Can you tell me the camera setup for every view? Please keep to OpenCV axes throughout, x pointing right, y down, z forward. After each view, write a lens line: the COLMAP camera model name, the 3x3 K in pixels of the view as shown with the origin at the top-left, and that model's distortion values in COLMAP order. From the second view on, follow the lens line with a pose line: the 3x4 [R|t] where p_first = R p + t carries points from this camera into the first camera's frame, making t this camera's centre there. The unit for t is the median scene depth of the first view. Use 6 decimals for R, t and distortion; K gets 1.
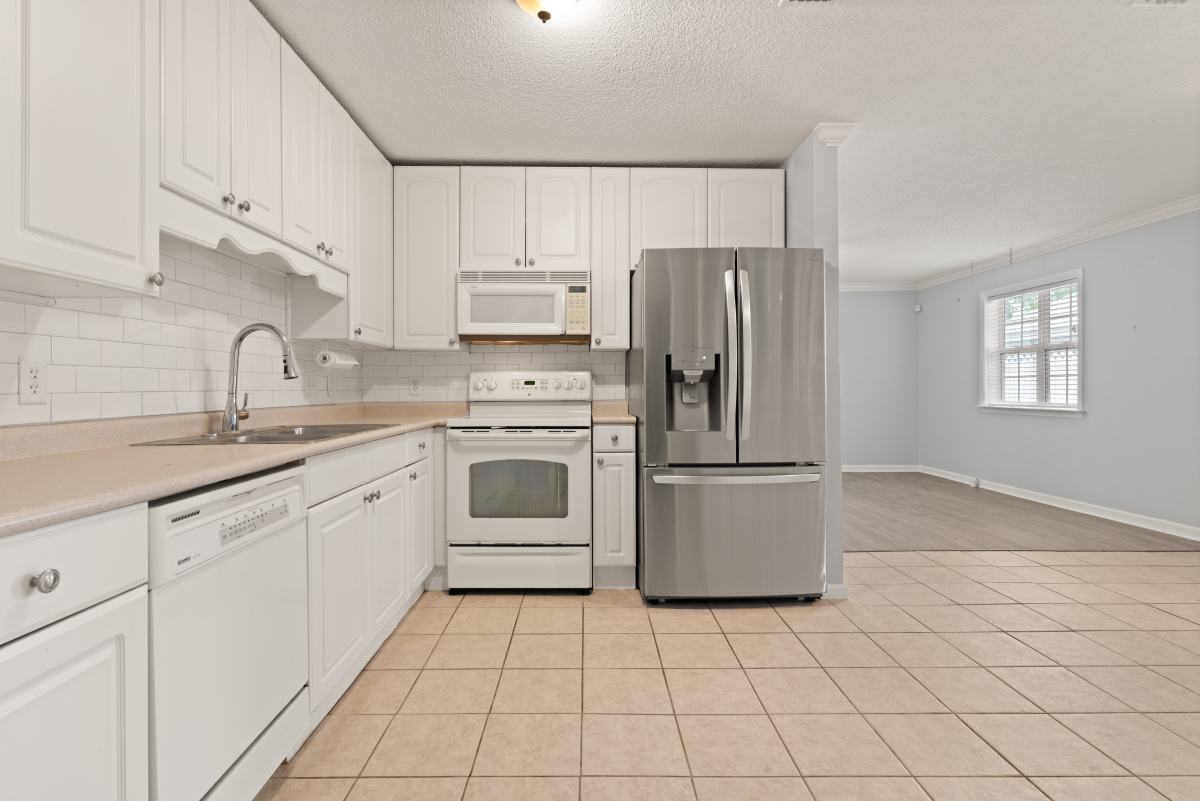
lens RADIAL K [[576.4, 0, 599.0], [0, 576.4, 394.7], [0, 0, 1]] dist [0.002789, -0.000653]
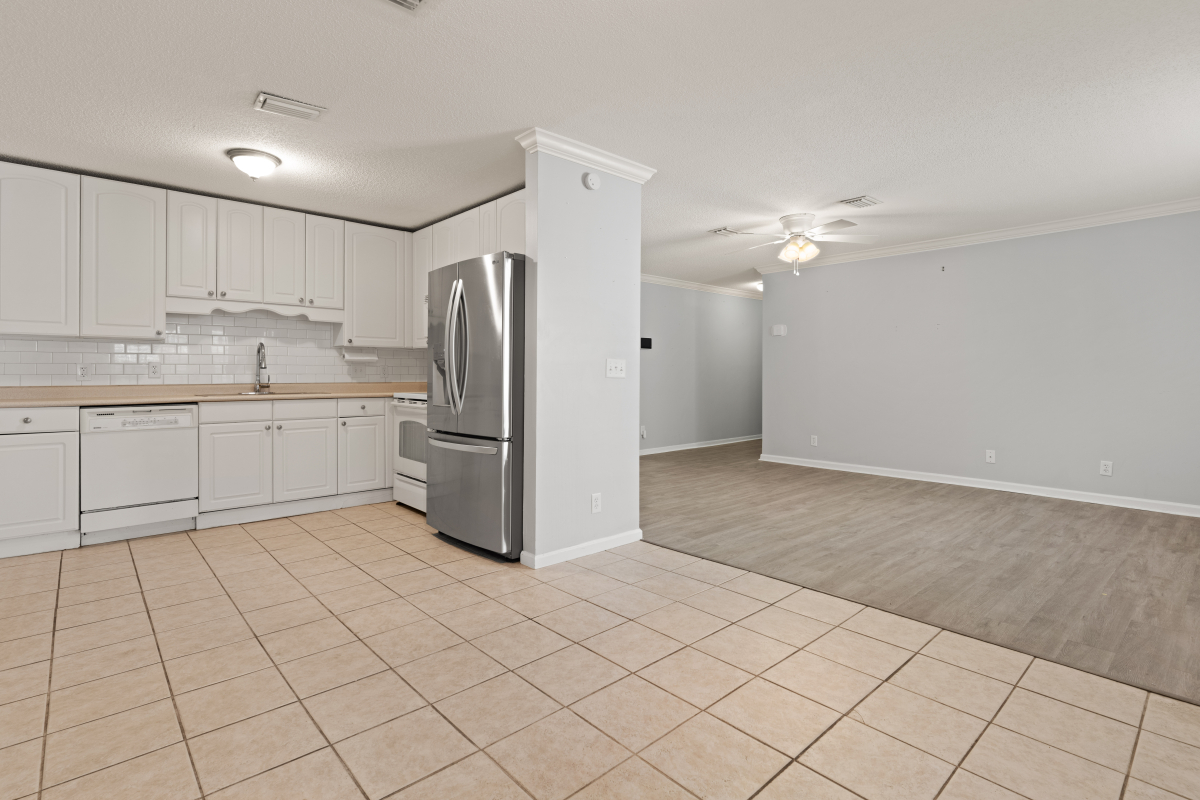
lens RADIAL K [[576.4, 0, 596.1], [0, 576.4, 392.1], [0, 0, 1]] dist [0.002789, -0.000653]
pose [[0.656936, 0.028440, -0.753410, 0.731934], [-0.012879, 0.999566, 0.026502, -0.005083], [0.753836, -0.007707, 0.657017, 0.210627]]
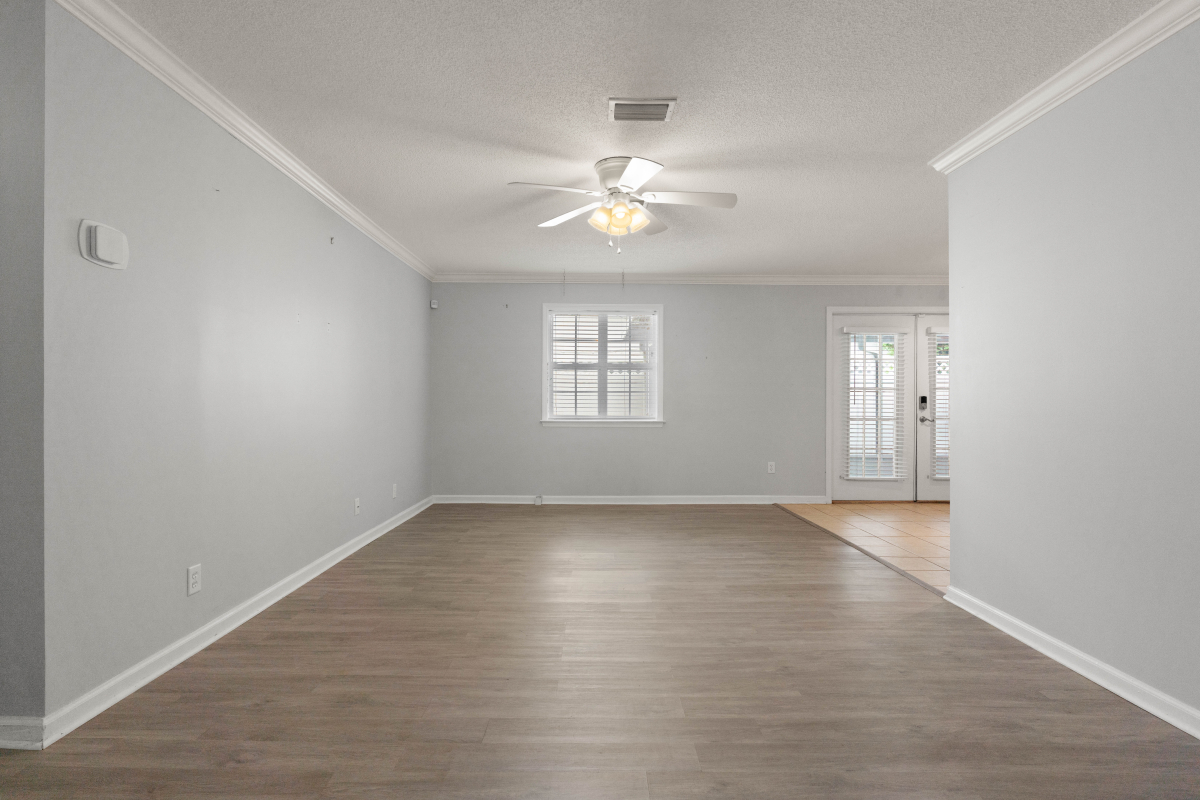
lens RADIAL K [[576.4, 0, 597.9], [0, 576.4, 399.5], [0, 0, 1]] dist [0.002789, -0.000653]
pose [[0.005357, 0.009140, 0.999944, -0.379592], [0.004793, 0.999947, -0.009165, -0.007860], [-0.999974, 0.004841, 0.005313, 1.093302]]
